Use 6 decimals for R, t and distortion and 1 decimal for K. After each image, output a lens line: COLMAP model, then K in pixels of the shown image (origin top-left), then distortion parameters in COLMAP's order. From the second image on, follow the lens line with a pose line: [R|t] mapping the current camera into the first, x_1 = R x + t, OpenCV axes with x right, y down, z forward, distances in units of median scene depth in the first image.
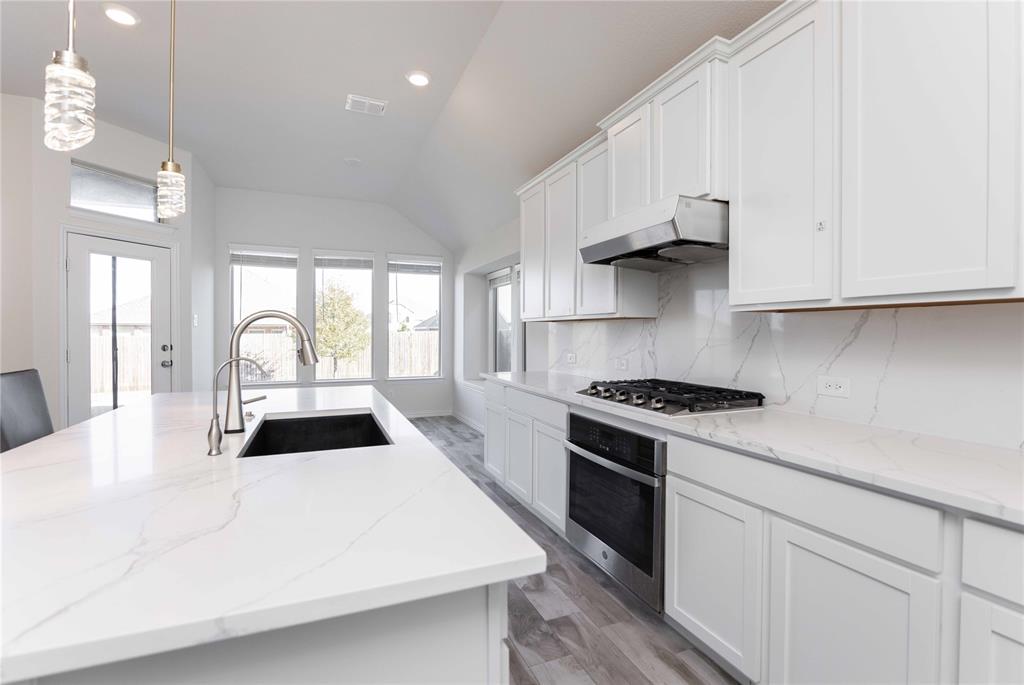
lens RADIAL K [[487.4, 0, 530.8], [0, 487.4, 338.3], [0, 0, 1]] dist [-0.003144, -0.000109]
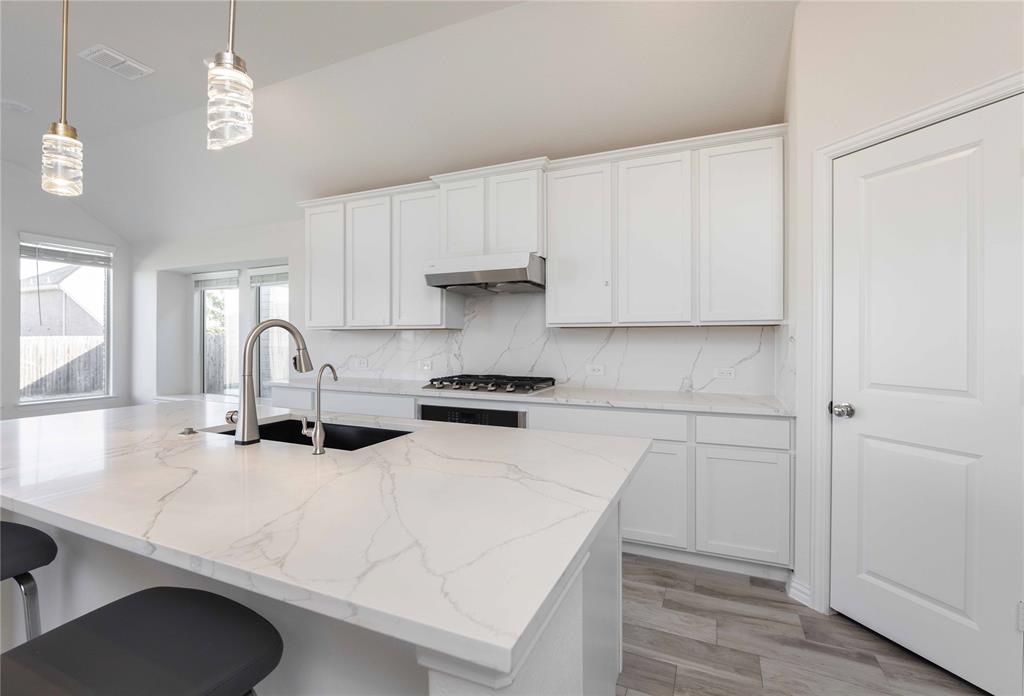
lens RADIAL K [[449.4, 0, 530.7], [0, 449.4, 339.2], [0, 0, 1]] dist [-0.002905, -0.000527]
pose [[0.723657, 0.000090, 0.690160, -0.524470], [0.008535, 0.999922, -0.009079, -0.001400], [-0.690107, 0.012461, 0.723600, -0.029207]]
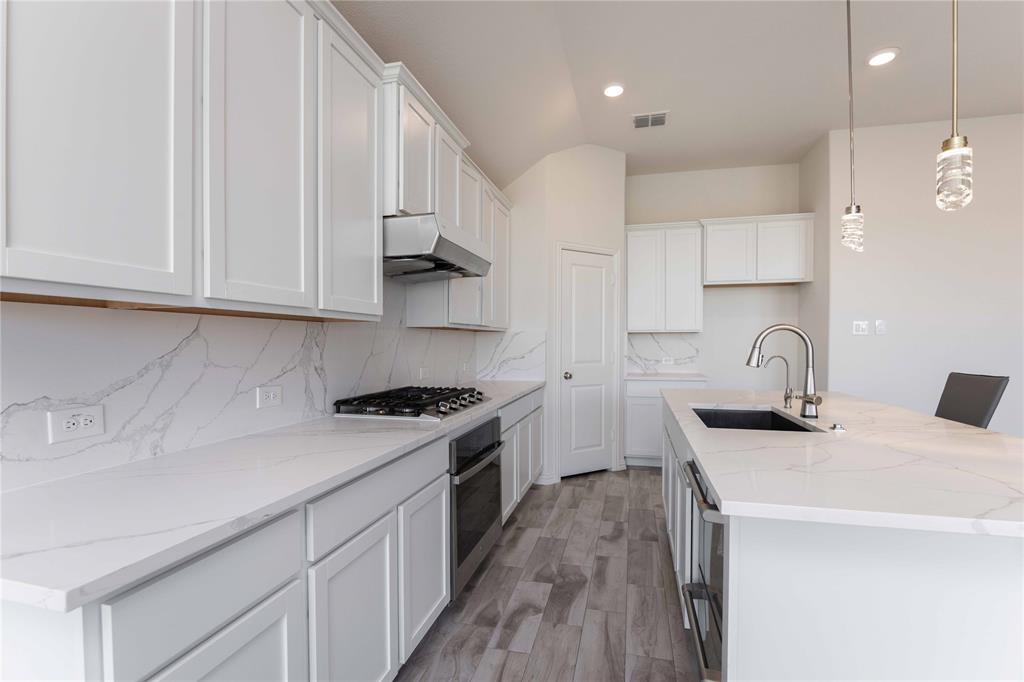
lens RADIAL K [[487.2, 0, 515.5], [0, 487.2, 345.4], [0, 0, 1]] dist [-0.000972, 0.000151]
pose [[-0.790459, -0.006766, 0.612478, -0.506839], [0.005535, 0.999819, 0.018188, -0.020411], [-0.612490, 0.017767, -0.790279, 1.617208]]
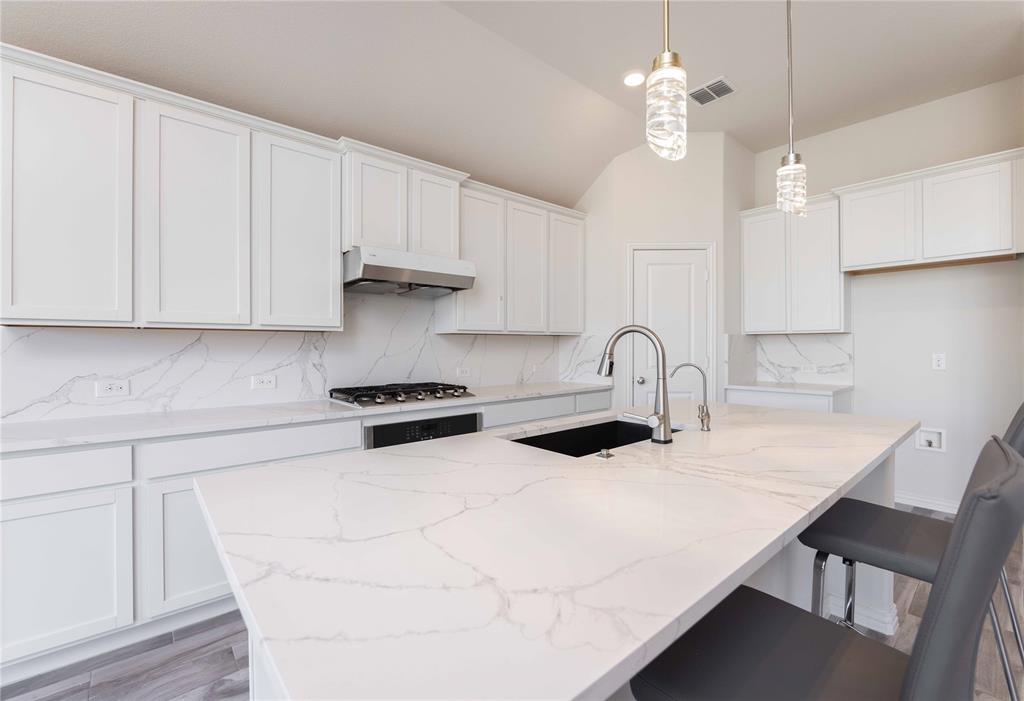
lens RADIAL K [[444.8, 0, 506.5], [0, 444.8, 345.1], [0, 0, 1]] dist [-0.013313, 0.000132]
pose [[-0.295032, -0.003379, 0.955482, -0.897824], [0.011704, 0.999906, 0.007150, -0.017756], [-0.955416, 0.013293, -0.294964, 1.032923]]
